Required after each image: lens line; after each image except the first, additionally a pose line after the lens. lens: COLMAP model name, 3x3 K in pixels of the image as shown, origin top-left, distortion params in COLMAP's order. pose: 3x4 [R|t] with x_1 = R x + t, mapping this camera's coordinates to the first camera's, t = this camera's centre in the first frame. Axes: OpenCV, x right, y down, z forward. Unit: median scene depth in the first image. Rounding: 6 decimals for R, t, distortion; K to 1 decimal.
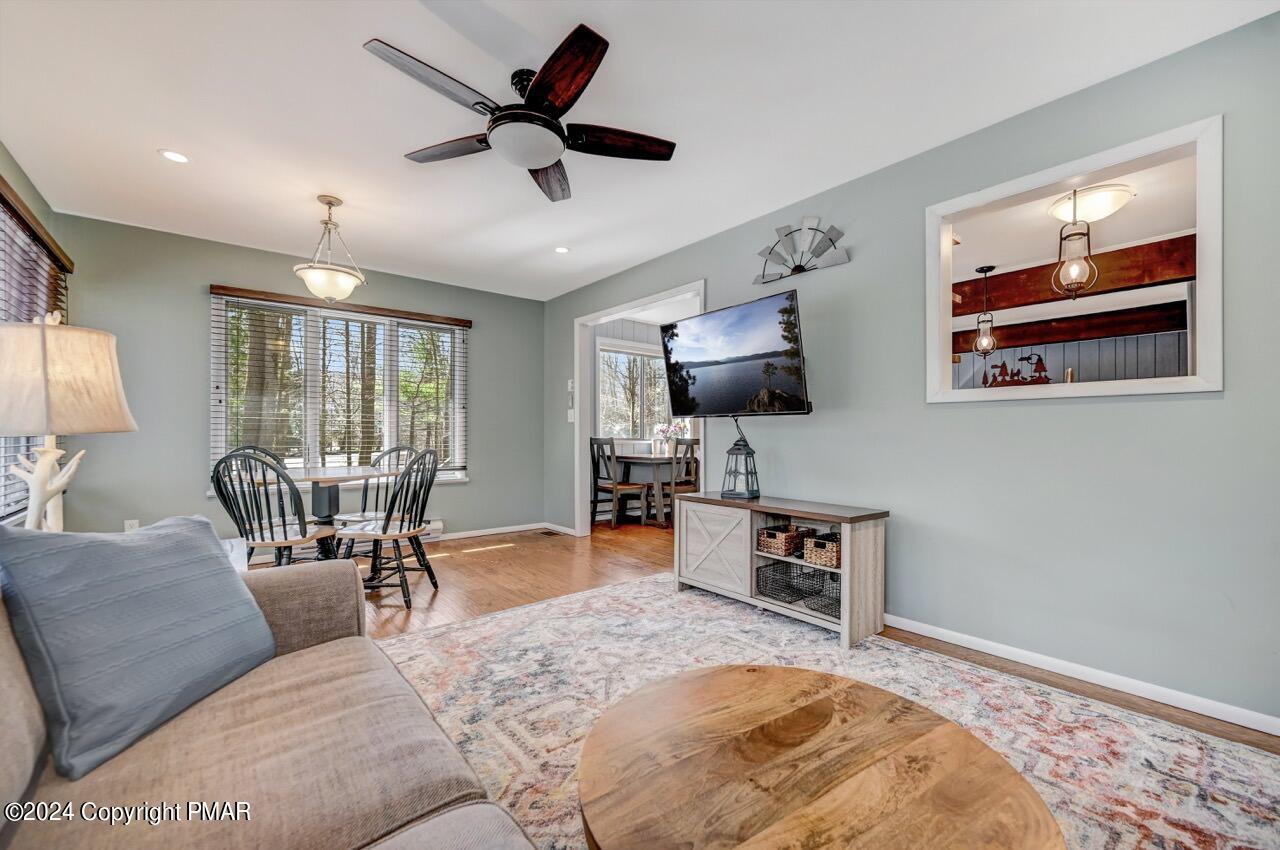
lens RADIAL K [[505.5, 0, 639.7], [0, 505.5, 434.9], [0, 0, 1]] dist [0.000419, 0.000123]
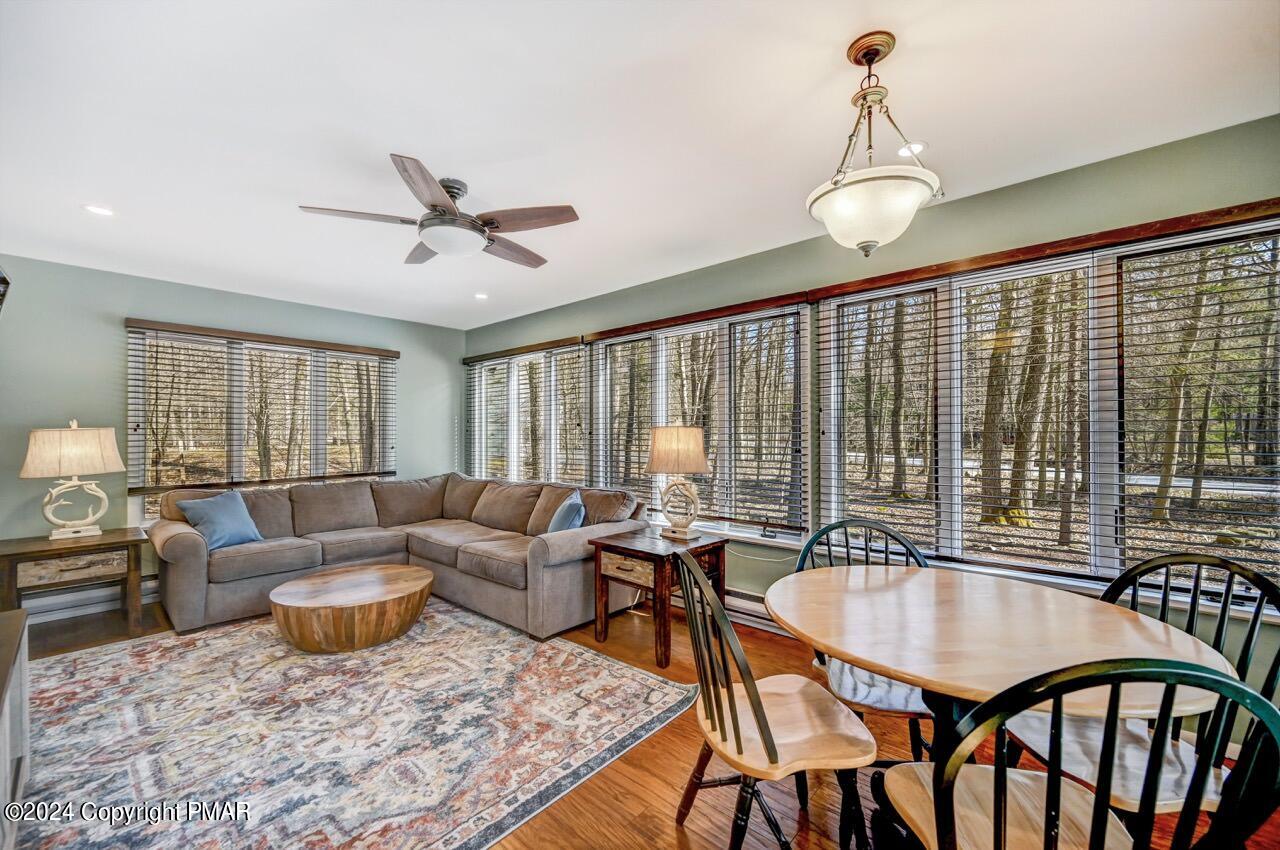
lens RADIAL K [[505.5, 0, 639.7], [0, 505.5, 434.9], [0, 0, 1]] dist [0.000419, 0.000123]
pose [[-0.988734, -0.000899, -0.149680, -0.432777], [-0.000682, 0.999999, -0.001499, -0.109932], [0.149681, -0.001380, -0.988733, 2.023473]]
